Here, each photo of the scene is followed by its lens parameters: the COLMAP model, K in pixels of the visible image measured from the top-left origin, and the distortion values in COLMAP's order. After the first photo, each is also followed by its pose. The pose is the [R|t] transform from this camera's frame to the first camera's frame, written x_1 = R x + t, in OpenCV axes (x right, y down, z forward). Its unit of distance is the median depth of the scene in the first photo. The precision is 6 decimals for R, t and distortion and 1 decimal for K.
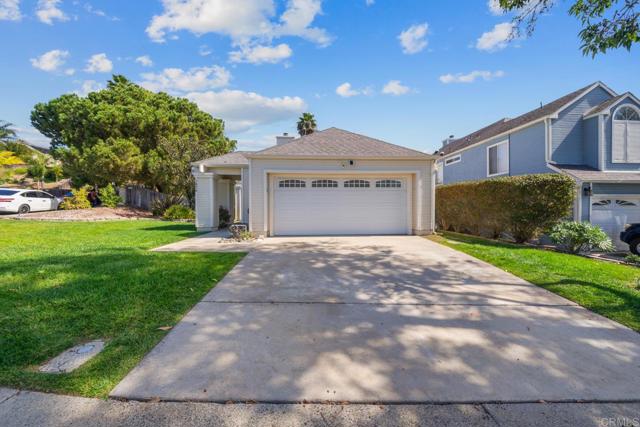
lens RADIAL K [[221.7, 0, 319.4], [0, 221.7, 207.2], [0, 0, 1]] dist [-0.006036, 0.000488]
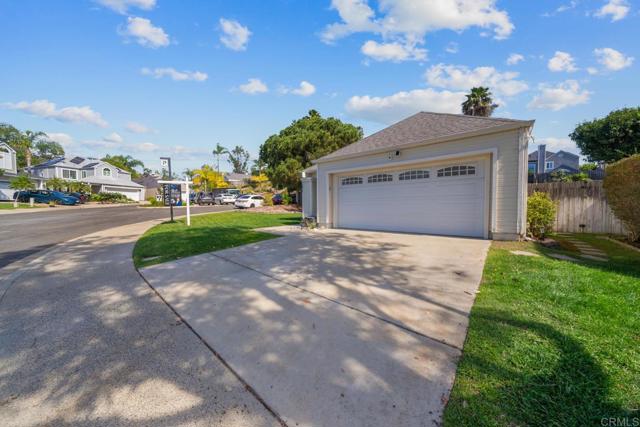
lens RADIAL K [[221.7, 0, 321.7], [0, 221.7, 212.8], [0, 0, 1]] dist [-0.006036, 0.000488]
pose [[0.724760, 0.019047, -0.688738, 0.469640], [0.003653, 0.999498, 0.031485, 0.013527], [0.688991, -0.025335, 0.724327, 0.098663]]
